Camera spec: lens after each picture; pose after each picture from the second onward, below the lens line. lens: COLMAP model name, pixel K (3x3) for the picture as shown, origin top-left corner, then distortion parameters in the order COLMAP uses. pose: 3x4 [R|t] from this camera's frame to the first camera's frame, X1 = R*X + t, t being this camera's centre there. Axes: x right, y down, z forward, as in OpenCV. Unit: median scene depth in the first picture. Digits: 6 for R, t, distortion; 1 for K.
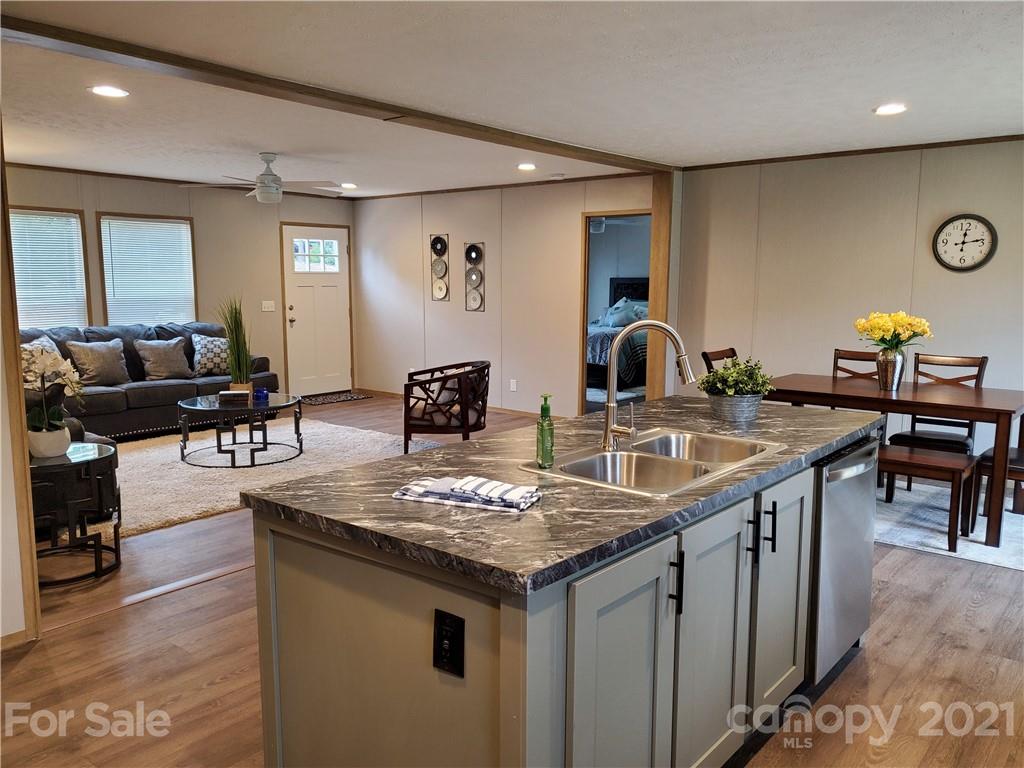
lens RADIAL K [[804.0, 0, 512.4], [0, 804.0, 382.7], [0, 0, 1]] dist [0.015616, 0.000717]
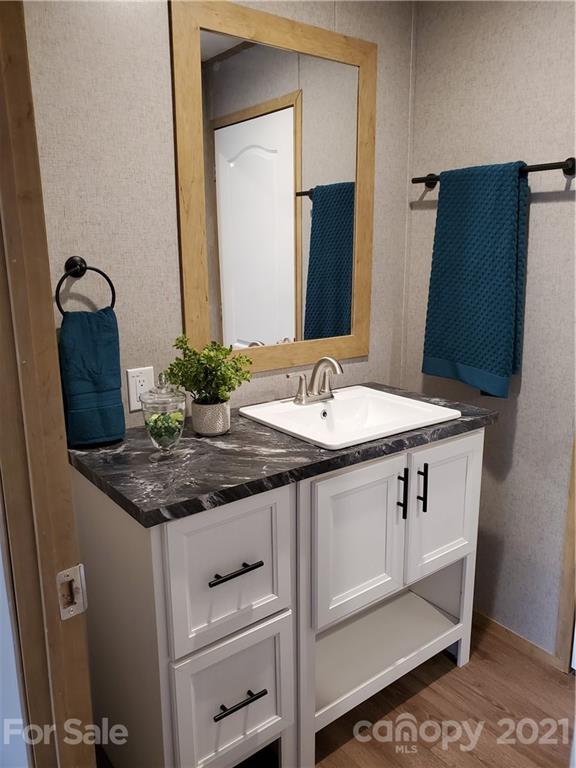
lens RADIAL K [[603.0, 0, 288.3], [0, 603.0, 384.1], [0, 0, 1]] dist [0.015616, 0.000717]
pose [[-0.970105, -0.074023, 0.231122, -0.410781], [0.005136, 0.945873, 0.324496, -0.214346], [-0.242632, 0.315982, -0.917216, 1.762838]]
